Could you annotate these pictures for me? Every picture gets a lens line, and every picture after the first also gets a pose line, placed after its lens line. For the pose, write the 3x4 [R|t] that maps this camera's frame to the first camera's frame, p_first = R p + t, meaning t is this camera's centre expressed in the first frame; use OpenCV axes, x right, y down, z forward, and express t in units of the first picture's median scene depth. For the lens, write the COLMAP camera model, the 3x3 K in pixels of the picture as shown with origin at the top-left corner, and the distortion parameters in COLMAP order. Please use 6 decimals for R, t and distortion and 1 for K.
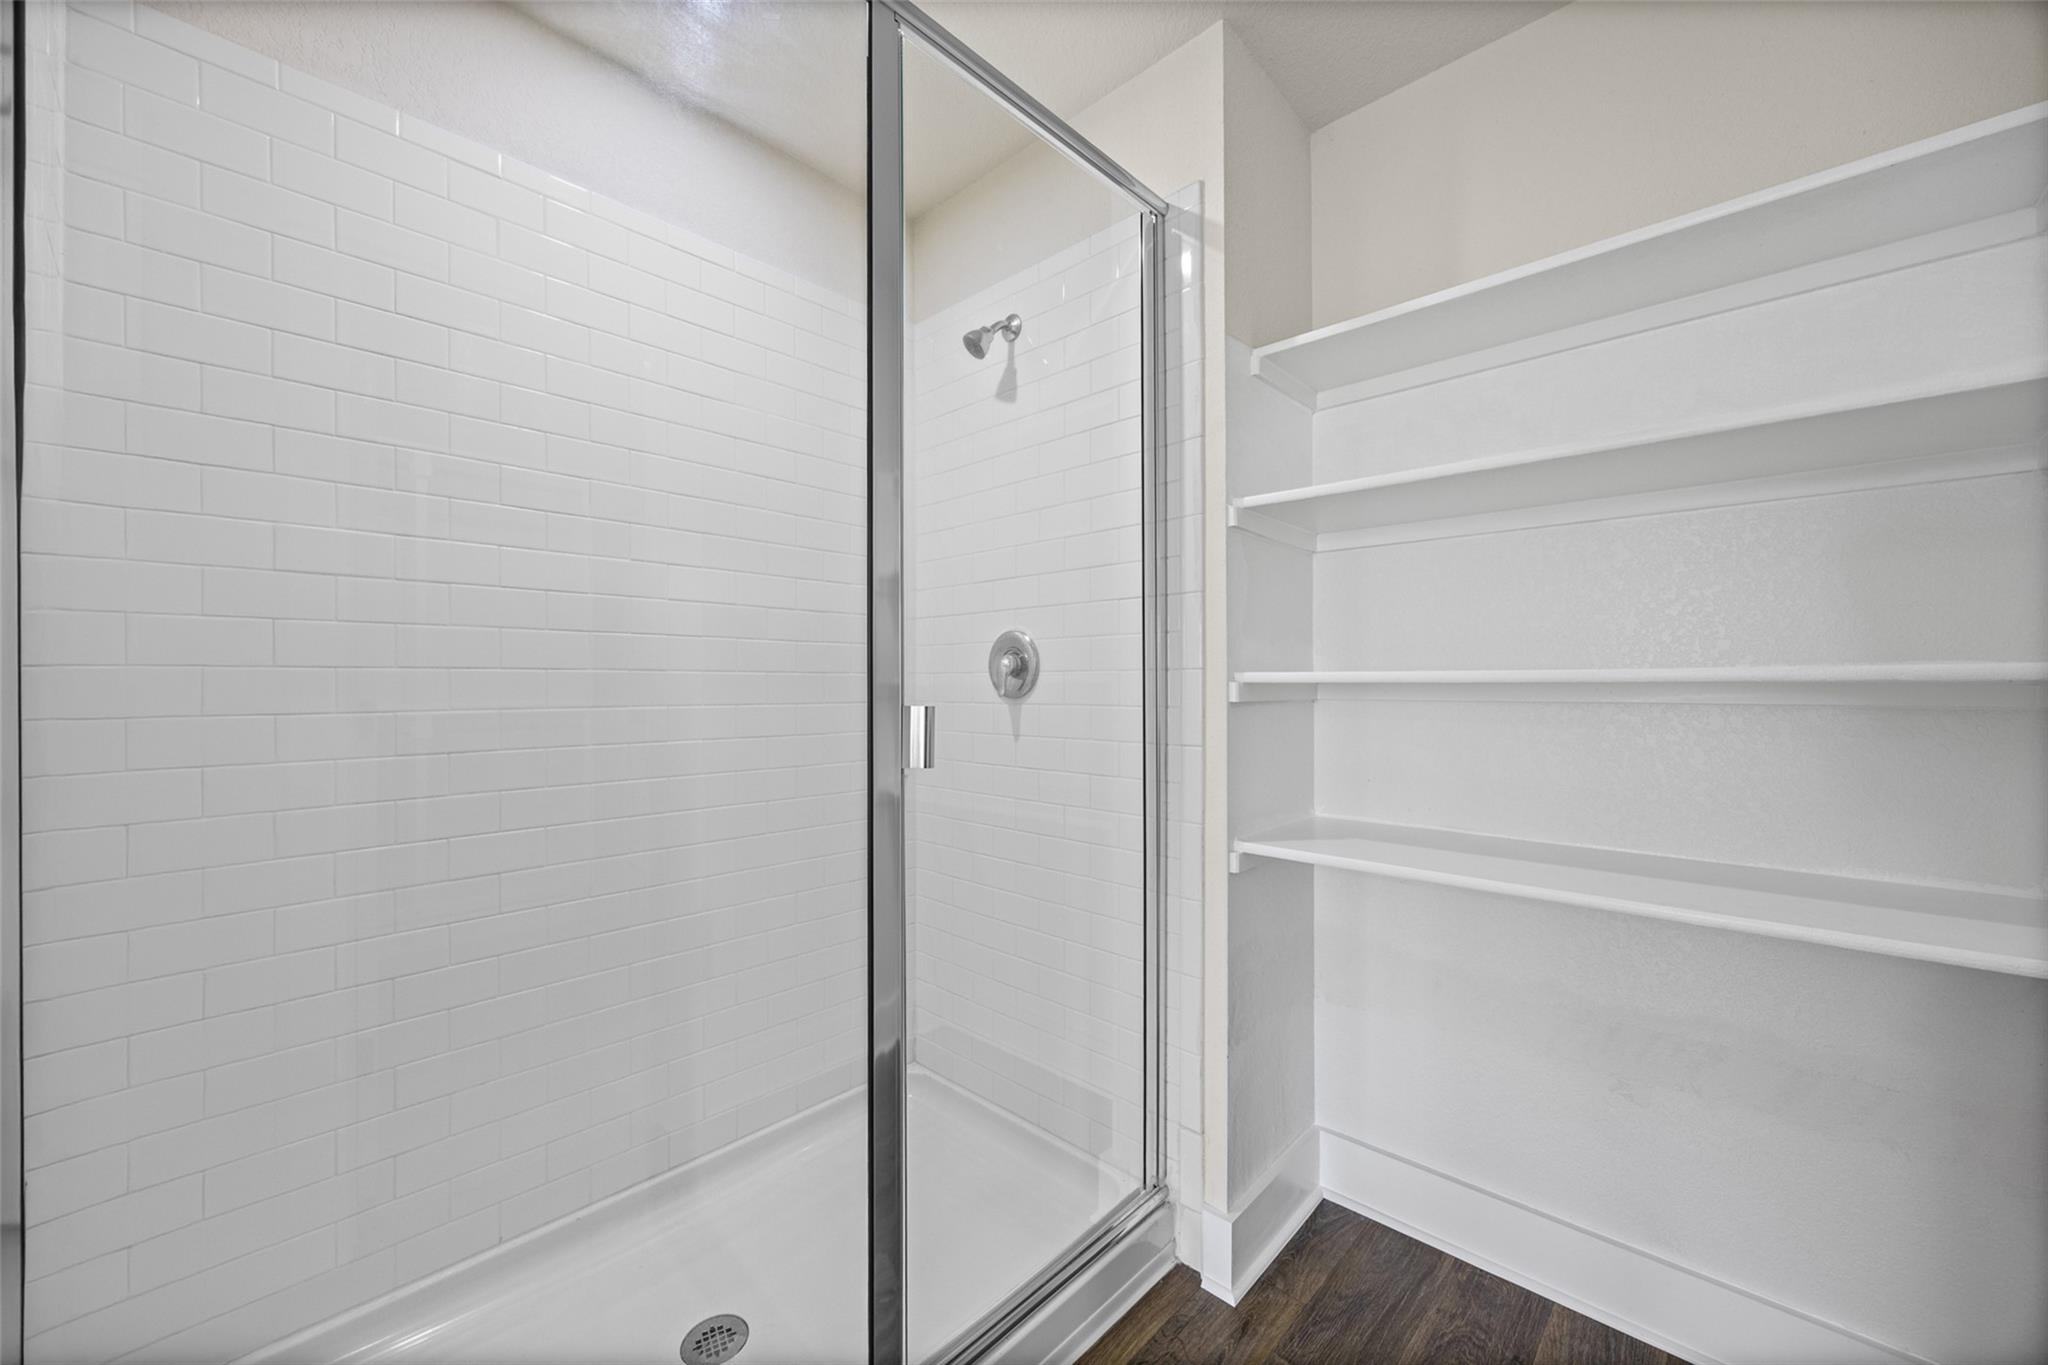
lens RADIAL K [[767.2, 0, 1017.0], [0, 767.2, 666.8], [0, 0, 1]] dist [-0.008010, -0.000075]
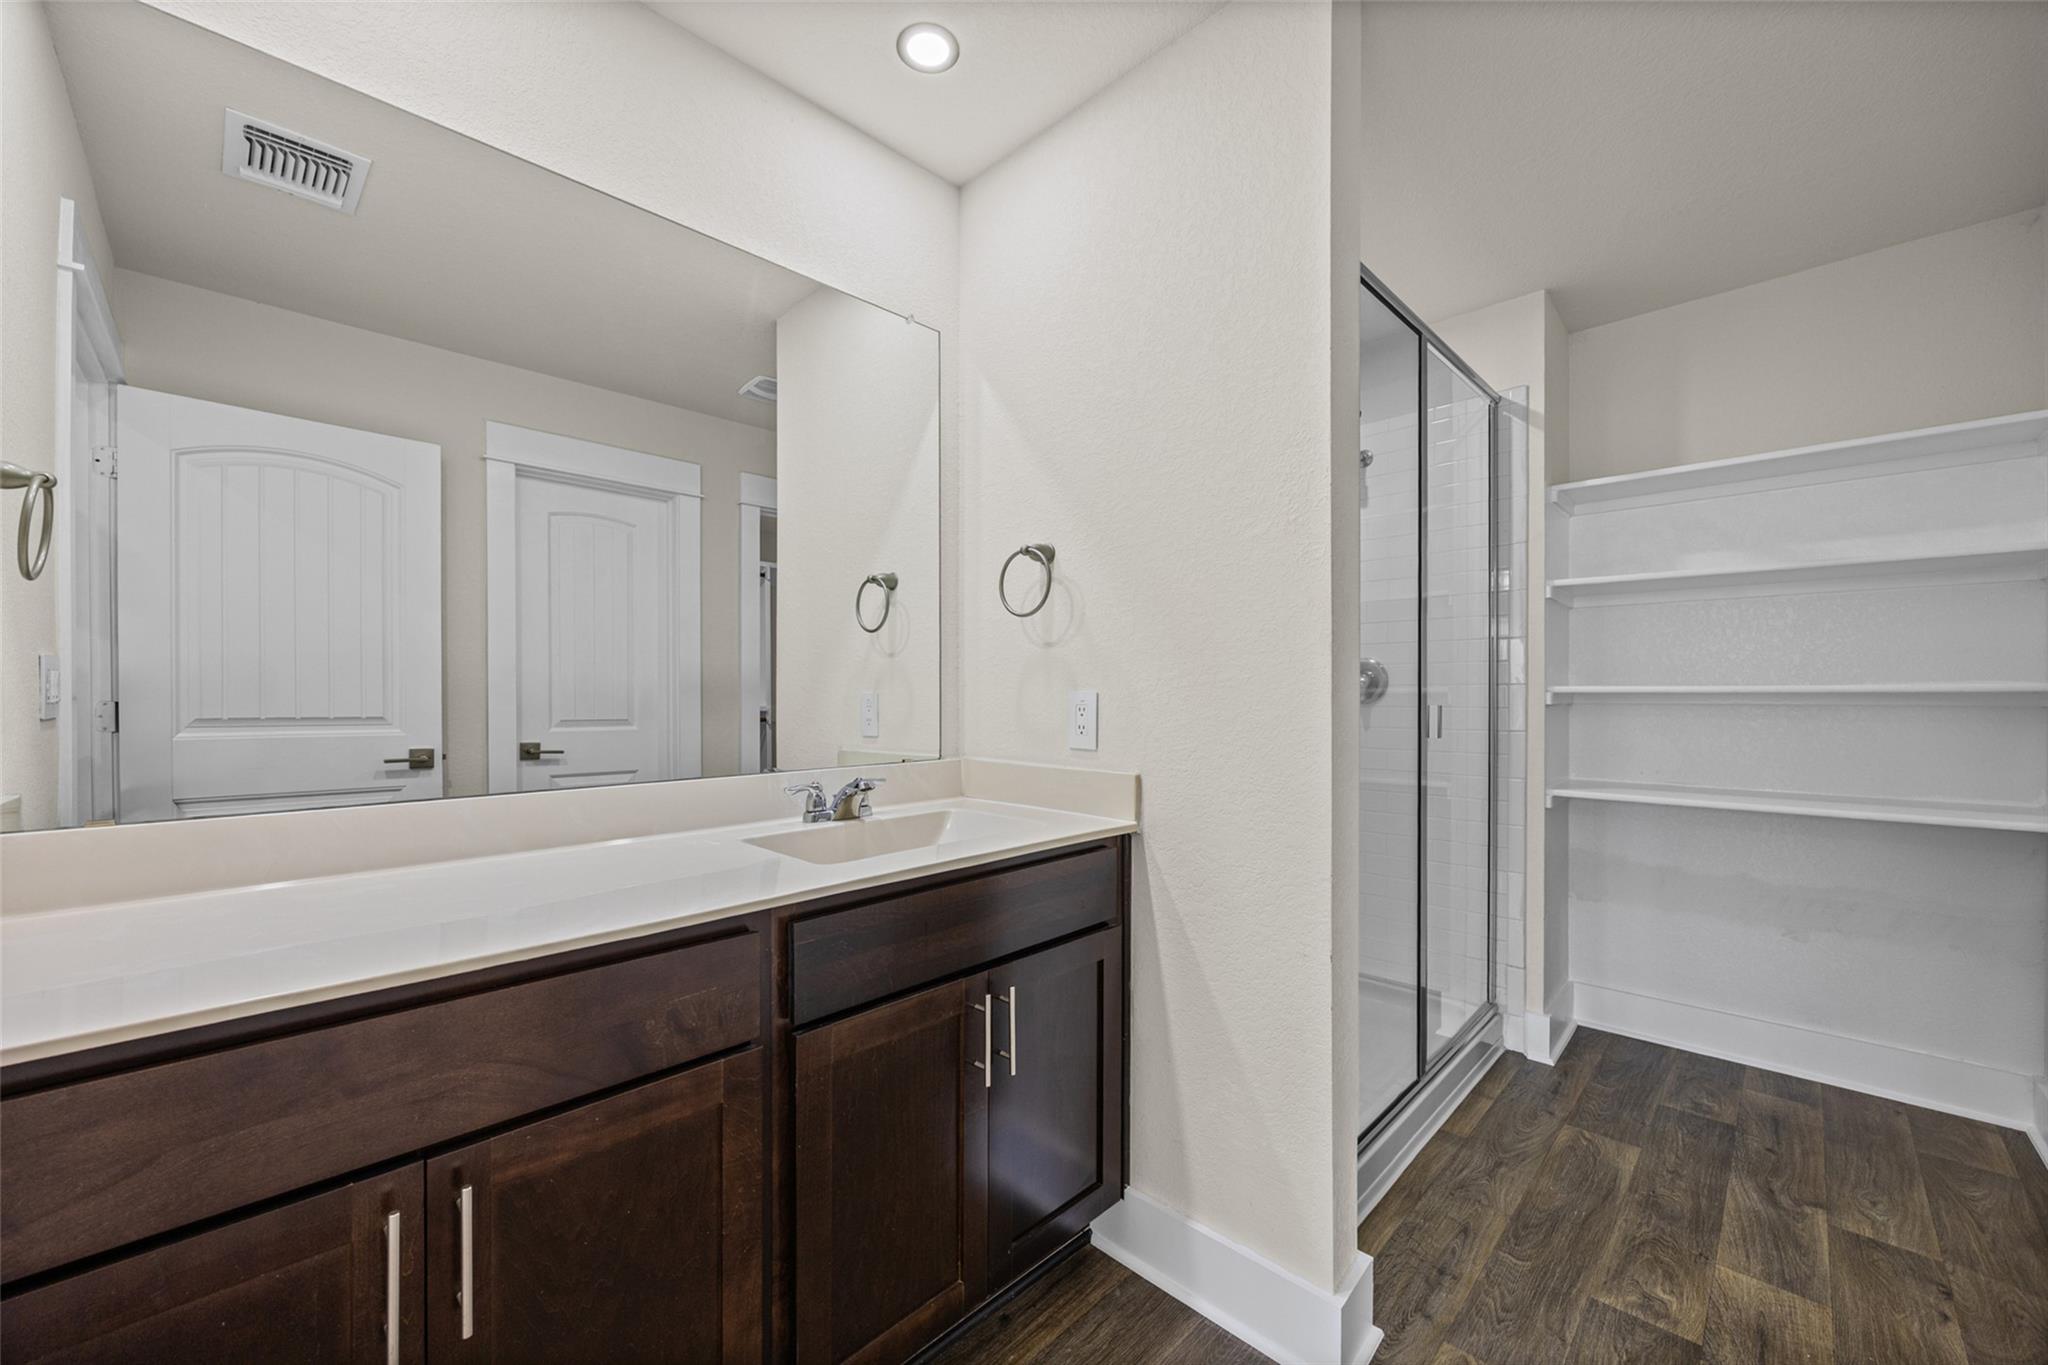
lens RADIAL K [[780.7, 0, 1024.0], [0, 780.7, 682.5], [0, 0, 1]] dist [-0.002732, -0.000484]
pose [[0.999960, 0.003084, -0.008345, -0.817215], [-0.003055, 0.999989, 0.003436, -0.003393], [0.008356, -0.003410, 0.999959, -0.675707]]
